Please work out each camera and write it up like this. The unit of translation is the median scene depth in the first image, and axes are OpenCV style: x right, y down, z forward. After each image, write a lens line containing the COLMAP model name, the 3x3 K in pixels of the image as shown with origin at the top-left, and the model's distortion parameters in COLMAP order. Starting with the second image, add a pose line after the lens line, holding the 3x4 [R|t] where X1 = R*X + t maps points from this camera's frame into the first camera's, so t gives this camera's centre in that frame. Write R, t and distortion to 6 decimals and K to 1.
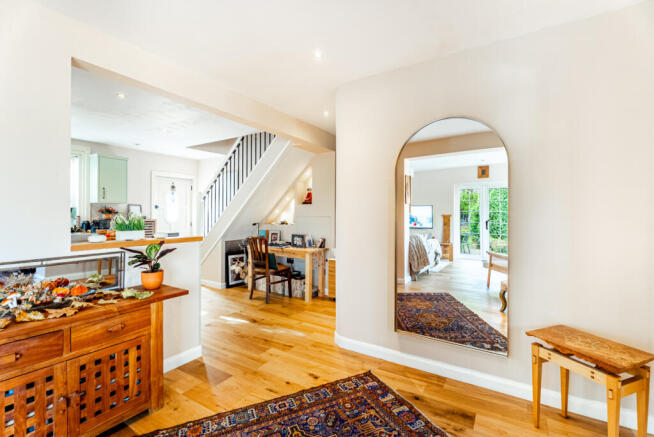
lens RADIAL K [[296.0, 0, 325.6], [0, 296.0, 216.0], [0, 0, 1]] dist [-0.001769, 0.000308]
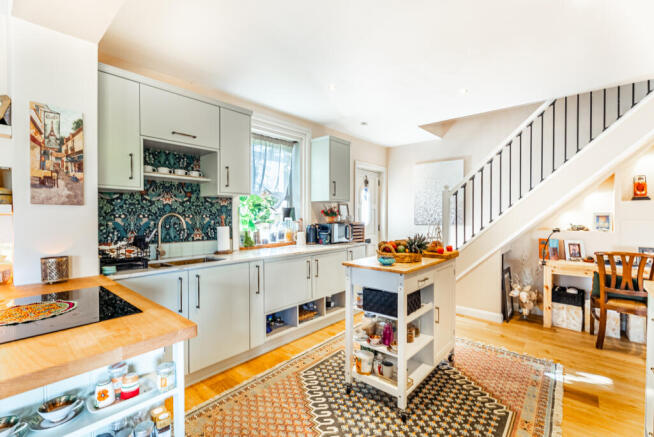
lens RADIAL K [[296.0, 0, 327.9], [0, 296.0, 218.6], [0, 0, 1]] dist [-0.001769, 0.000308]
pose [[0.989983, -0.000694, -0.141185, -0.647162], [0.001669, 0.999976, 0.006791, -0.005604], [0.141177, -0.006959, 0.989960, 0.248521]]
